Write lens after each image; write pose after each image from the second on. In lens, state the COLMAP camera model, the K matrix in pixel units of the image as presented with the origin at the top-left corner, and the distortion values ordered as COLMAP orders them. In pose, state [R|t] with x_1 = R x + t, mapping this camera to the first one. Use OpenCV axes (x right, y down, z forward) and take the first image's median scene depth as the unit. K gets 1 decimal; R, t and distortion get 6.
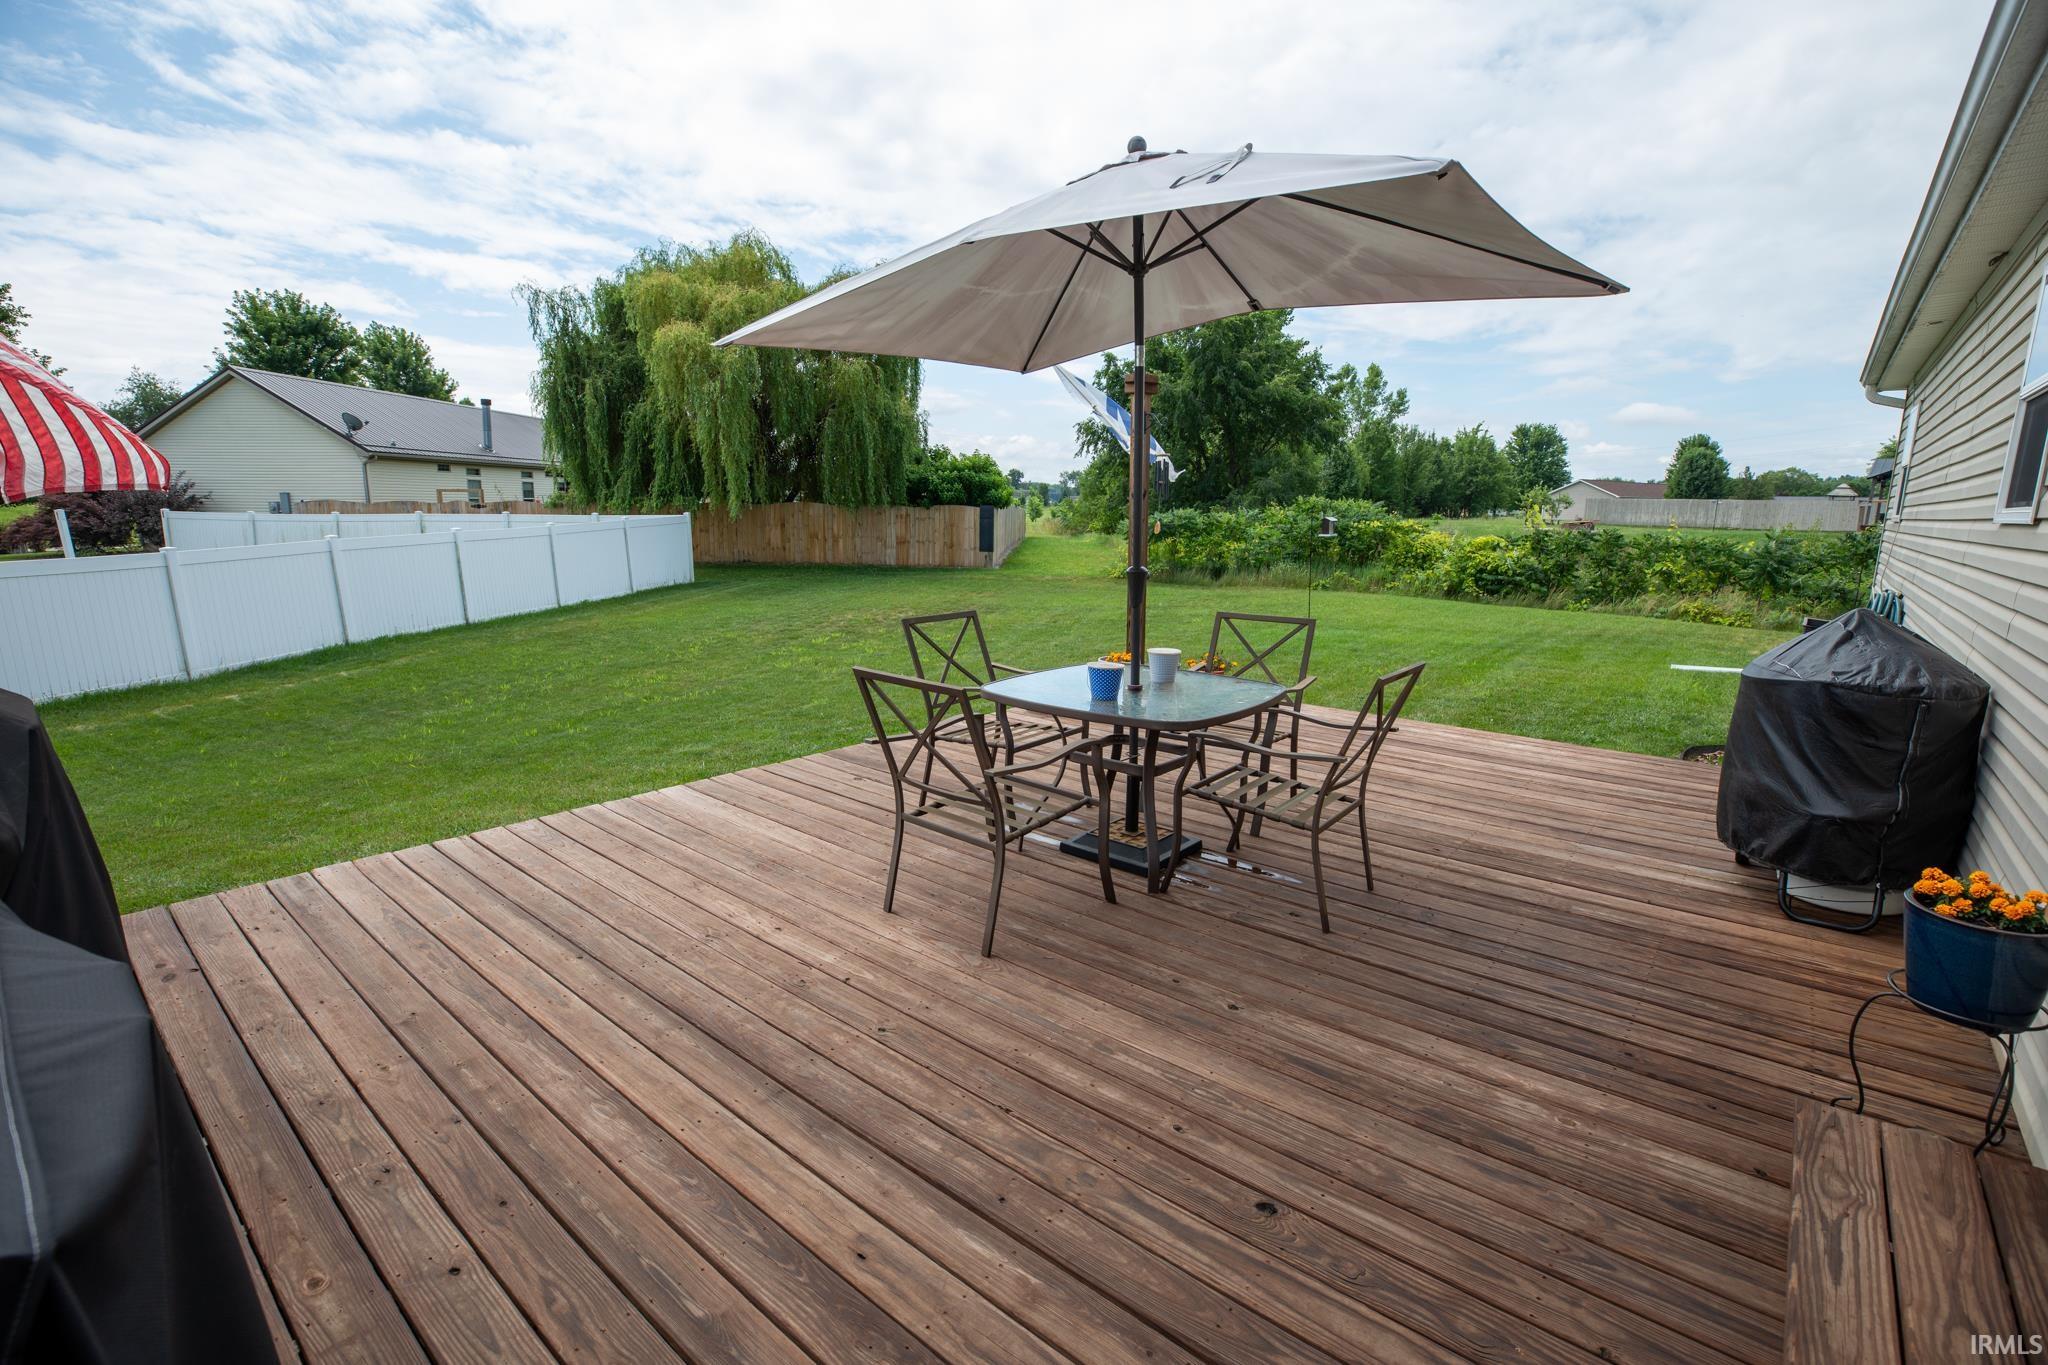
lens RADIAL K [[940.6, 0, 1024.0], [0, 940.6, 682.5], [0, 0, 1]] dist [-0.004708, -0.000323]
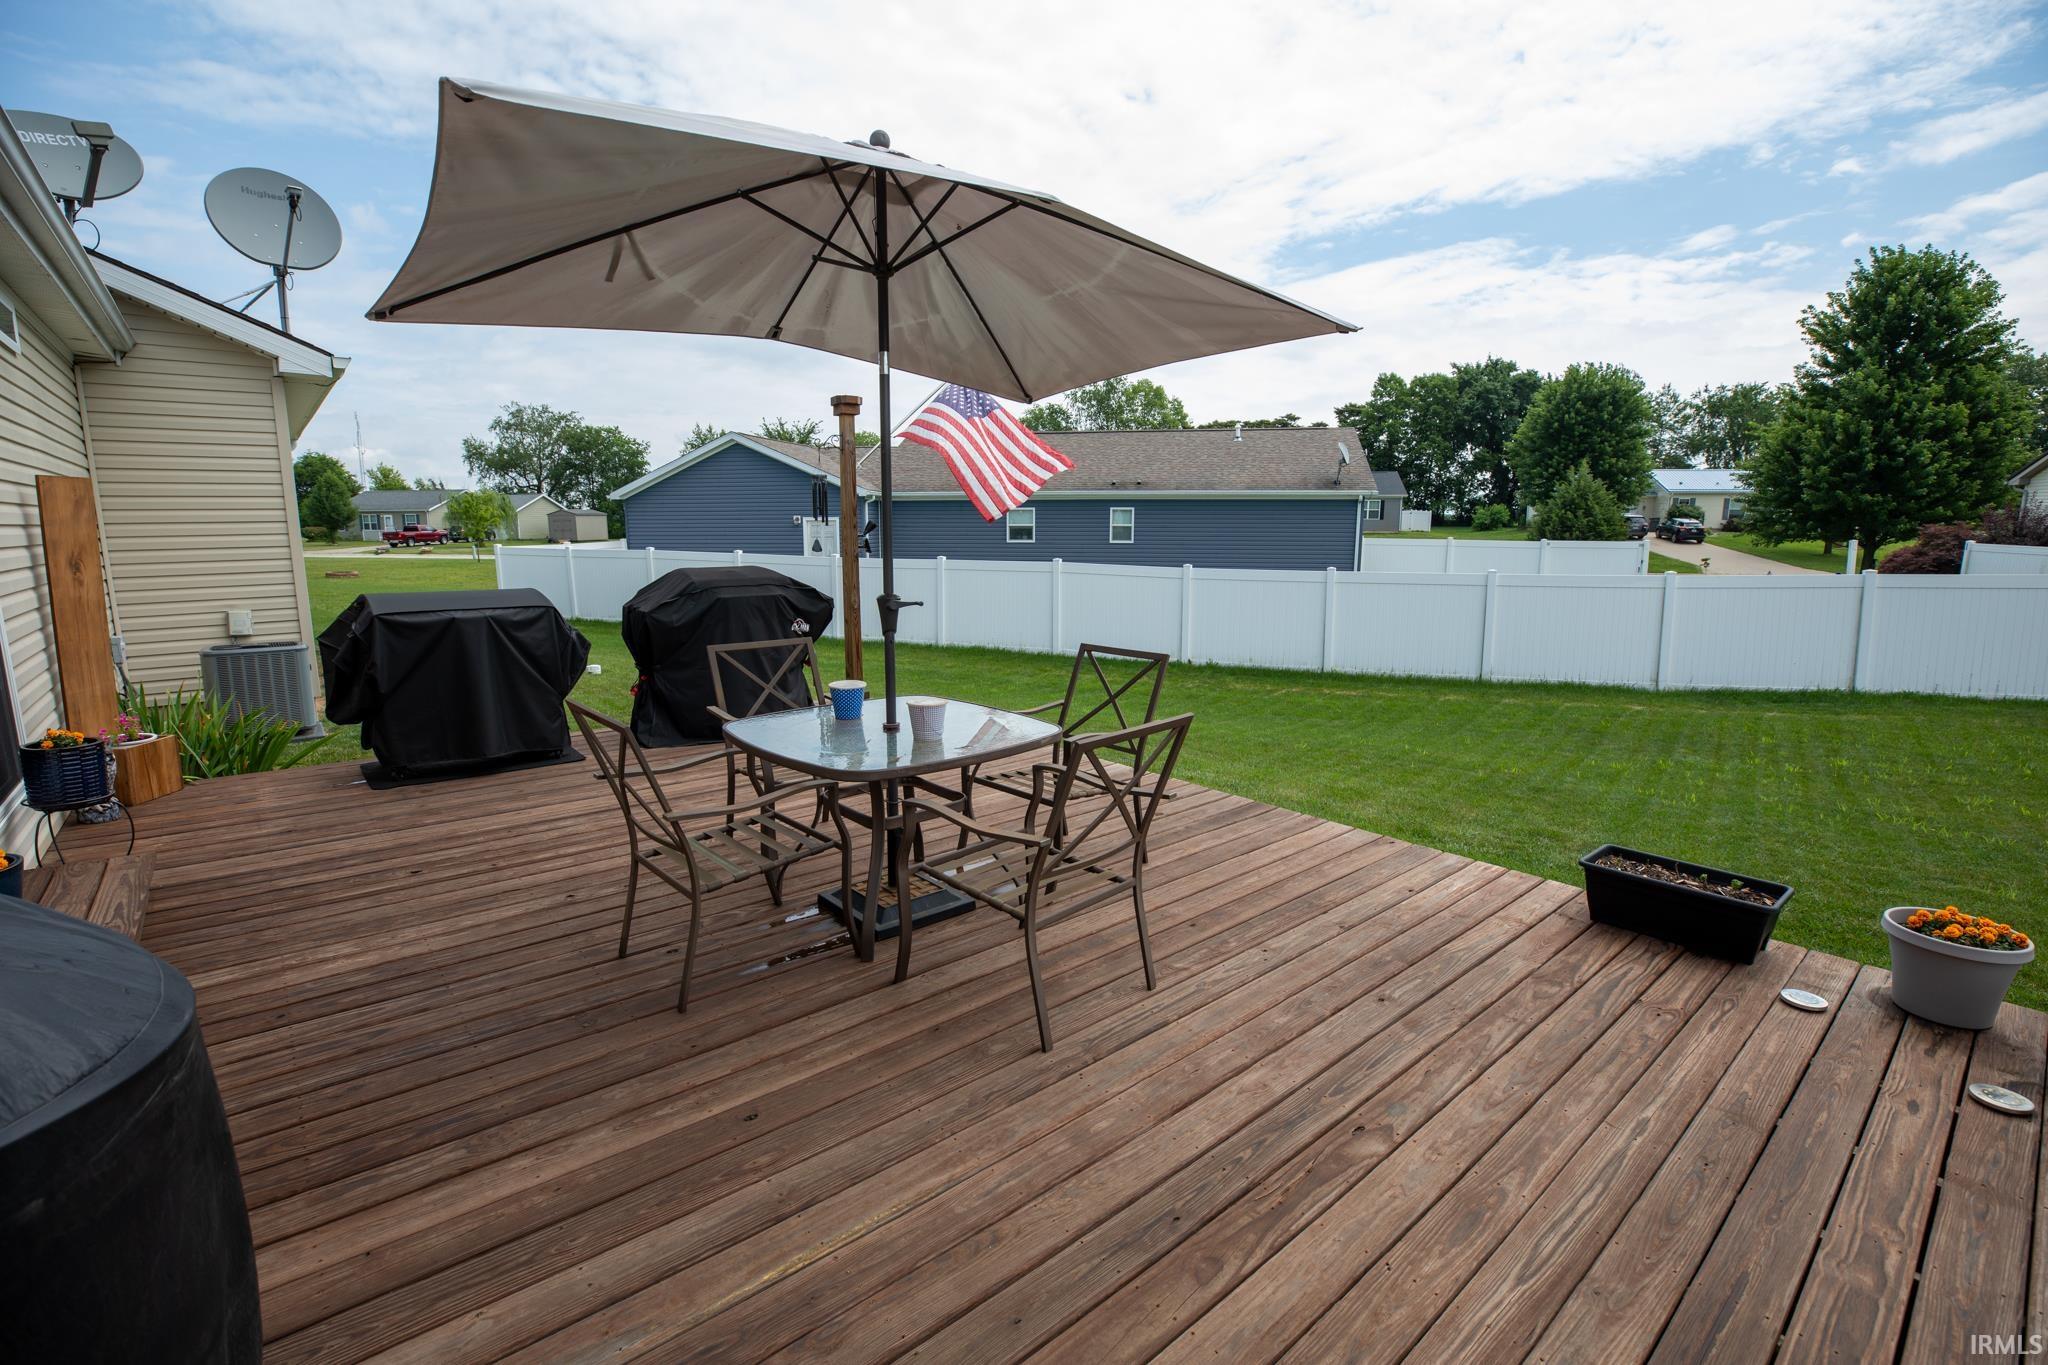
lens RADIAL K [[940.6, 0, 1024.0], [0, 940.6, 682.5], [0, 0, 1]] dist [-0.004708, -0.000323]
pose [[-0.175467, 0.153360, -0.972467, 1.031246], [-0.185069, 0.965043, 0.185582, -0.247553], [0.966934, 0.212537, -0.140951, 1.308671]]
